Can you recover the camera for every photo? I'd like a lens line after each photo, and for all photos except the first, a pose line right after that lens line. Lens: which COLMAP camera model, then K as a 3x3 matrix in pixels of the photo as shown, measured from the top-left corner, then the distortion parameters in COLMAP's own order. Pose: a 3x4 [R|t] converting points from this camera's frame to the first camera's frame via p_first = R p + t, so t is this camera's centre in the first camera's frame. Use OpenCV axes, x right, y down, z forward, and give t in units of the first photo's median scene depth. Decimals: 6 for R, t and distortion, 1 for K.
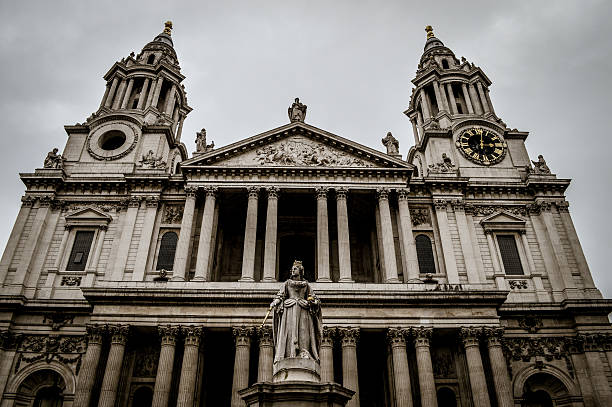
lens RADIAL K [[488.2, 0, 307.5], [0, 488.2, 206.7], [0, 0, 1]] dist [-0.086190, 0.005396]
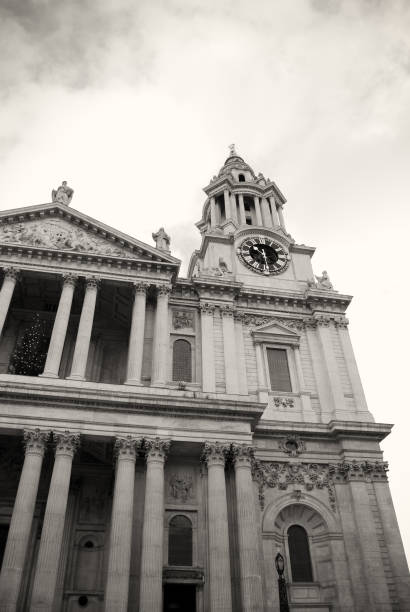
lens RADIAL K [[488.2, 0, 205.0], [0, 488.2, 306.0], [0, 0, 1]] dist [-0.086190, 0.005396]
pose [[0.985391, 0.094042, 0.141988, 0.144628], [-0.079806, 0.991491, -0.102841, 0.084581], [-0.150451, 0.090008, 0.984512, 0.123434]]
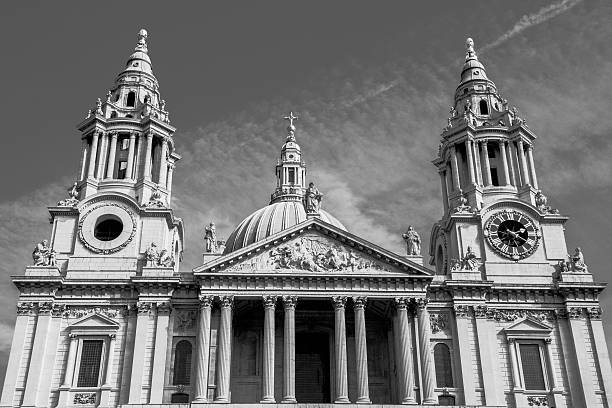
lens RADIAL K [[783.0, 0, 306.4], [0, 783.0, 213.1], [0, 0, 1]] dist [0.076347, 0.049143]
pose [[0.999683, 0.008296, 0.023751, -0.074544], [-0.011002, 0.993170, 0.116156, -0.381539], [-0.022625, -0.116380, 0.992947, -0.533418]]
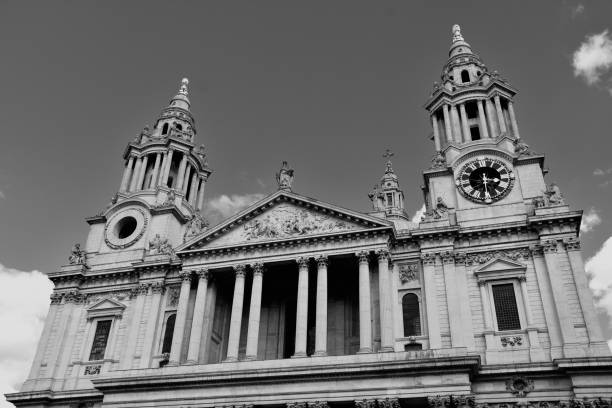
lens RADIAL K [[594.6, 0, 306.0], [0, 594.6, 204.0], [0, 0, 1]] dist [-0.040530, 0.134927]
pose [[0.954986, -0.138016, -0.262589, 0.370596], [0.140504, 0.990036, -0.009374, -0.134925], [0.261266, -0.027942, 0.964862, -0.187944]]
